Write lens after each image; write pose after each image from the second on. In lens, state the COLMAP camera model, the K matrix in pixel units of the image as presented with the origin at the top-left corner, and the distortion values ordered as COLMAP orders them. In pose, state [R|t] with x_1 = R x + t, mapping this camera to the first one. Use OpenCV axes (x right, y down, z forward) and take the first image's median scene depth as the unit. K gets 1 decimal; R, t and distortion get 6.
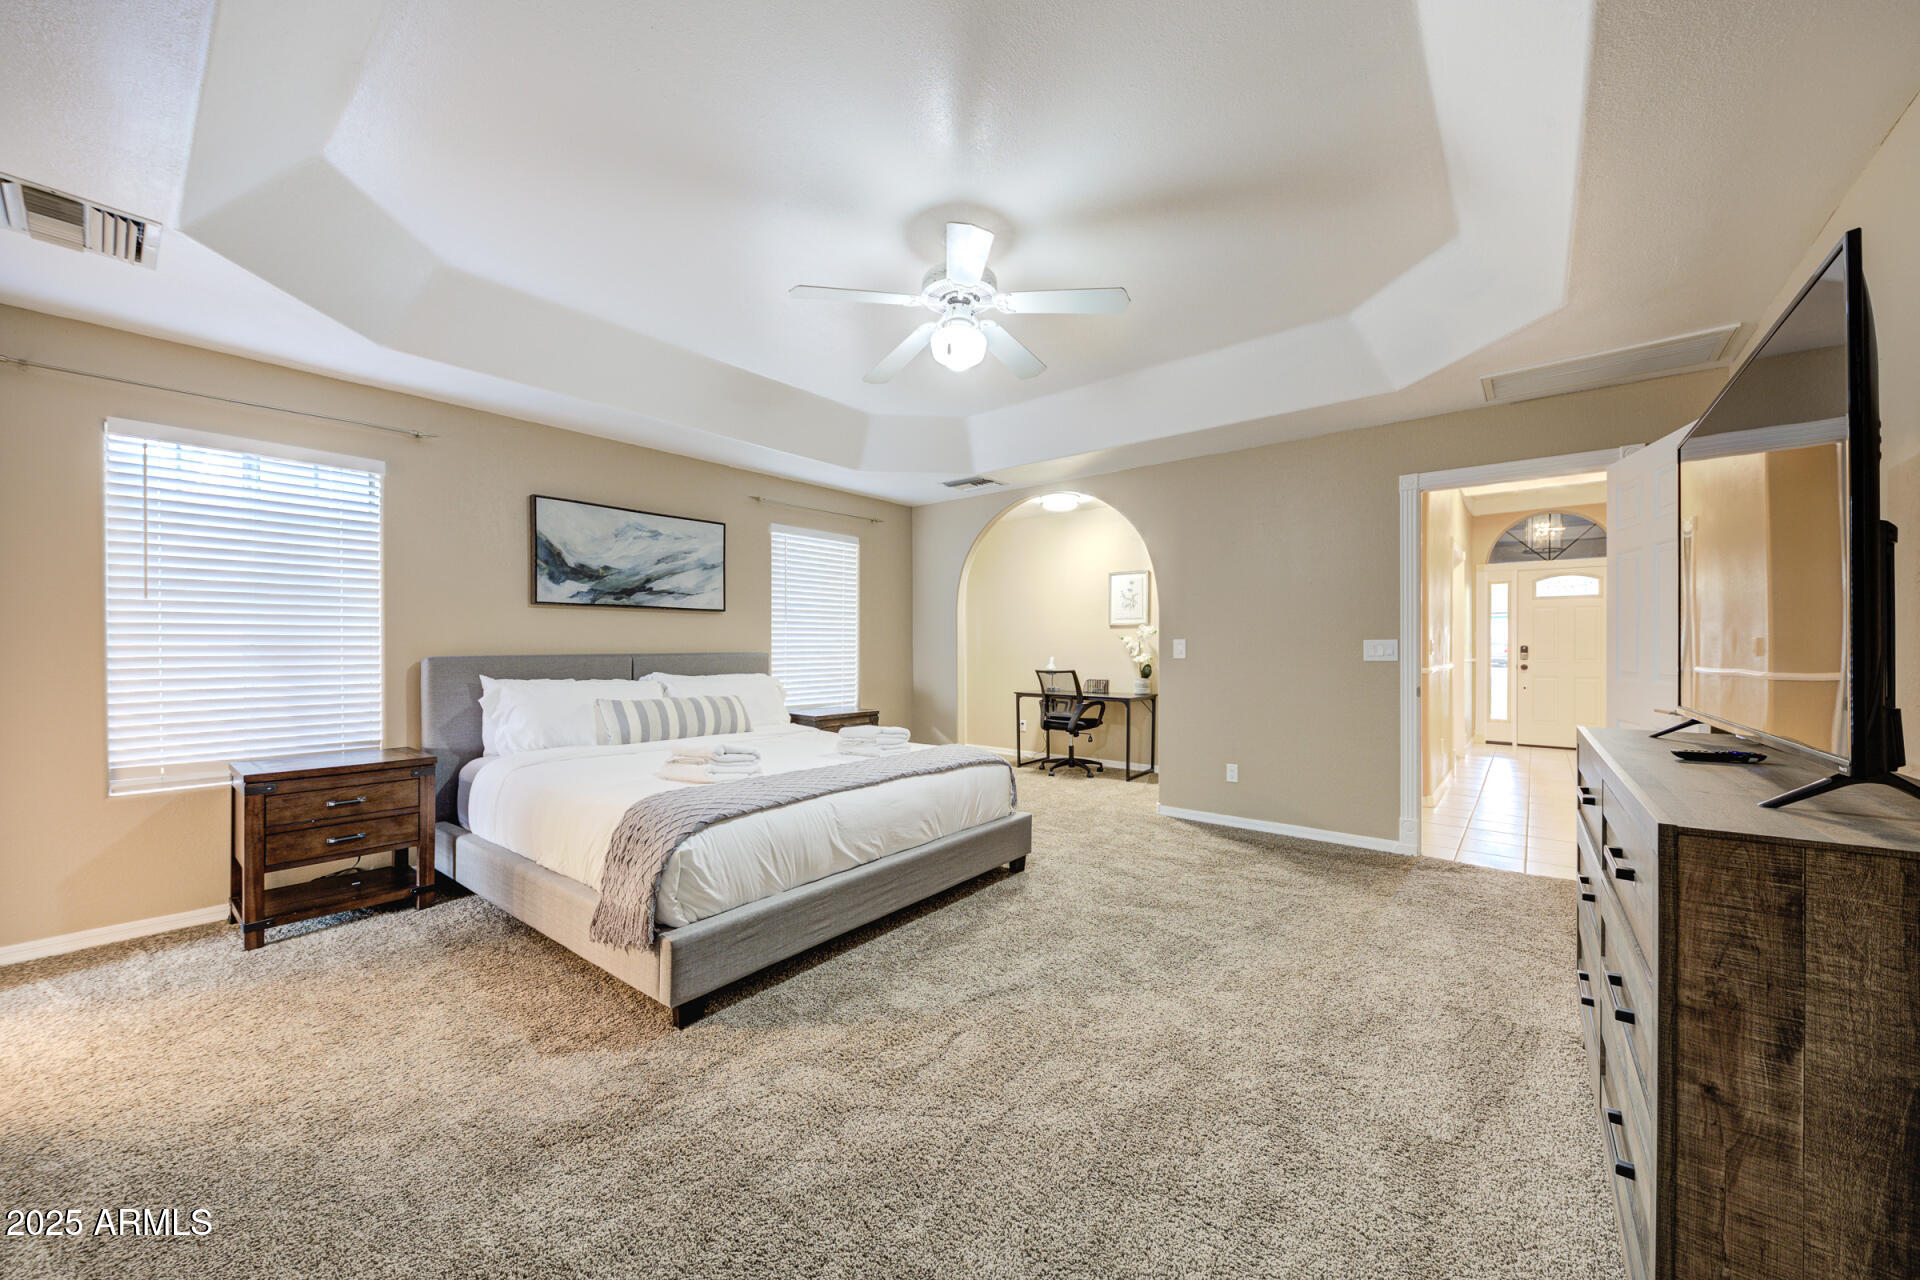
lens RADIAL K [[717.7, 0, 955.2], [0, 717.7, 645.9], [0, 0, 1]] dist [-0.002917, -0.000228]
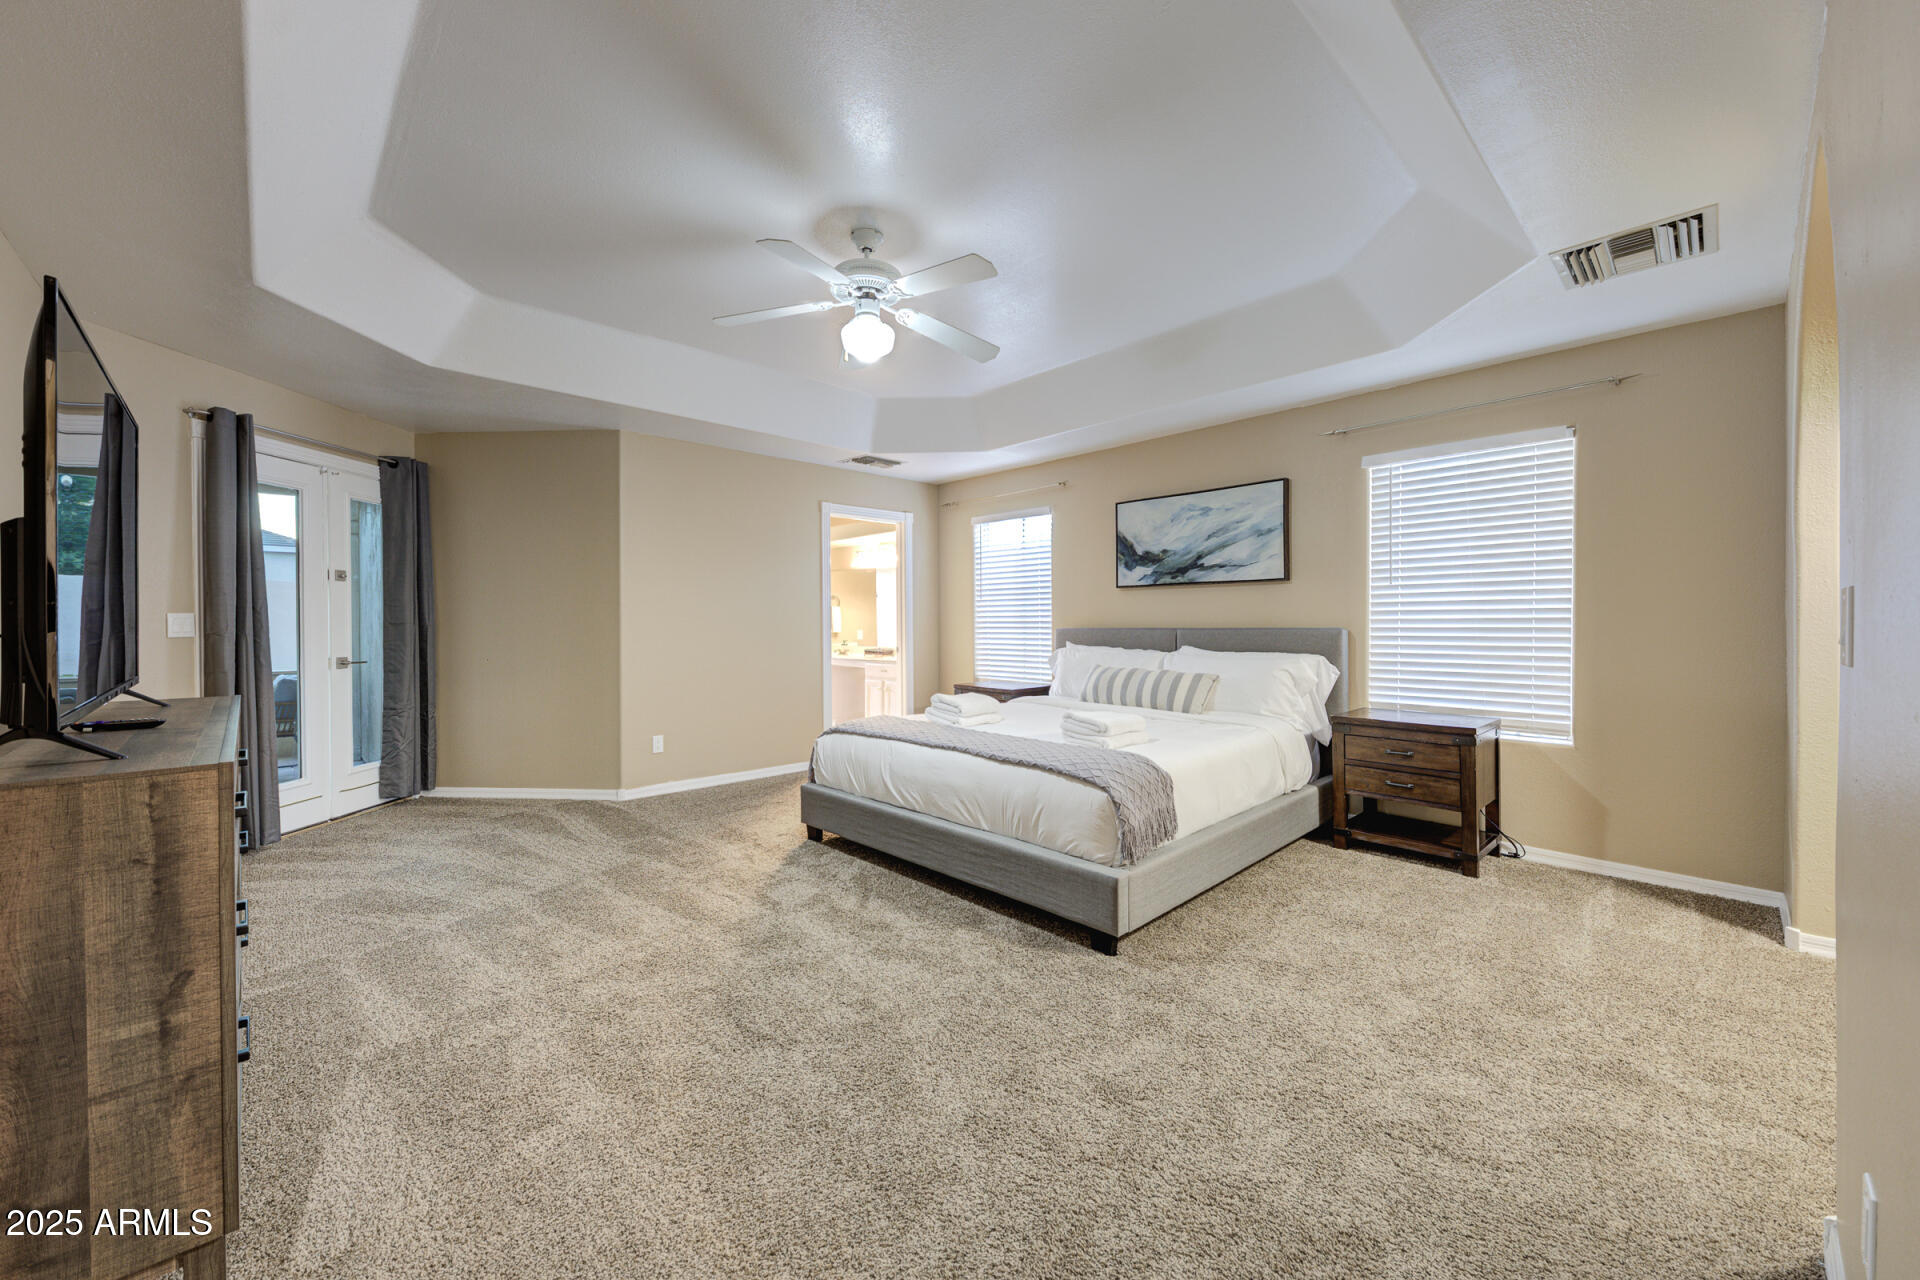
lens RADIAL K [[717.7, 0, 952.8], [0, 717.7, 629.8], [0, 0, 1]] dist [-0.002917, -0.000228]
pose [[-0.126318, 0.010170, -0.991938, 0.680555], [0.007396, 0.999929, 0.009310, 0.001483], [0.991962, -0.006161, -0.126384, 0.818901]]
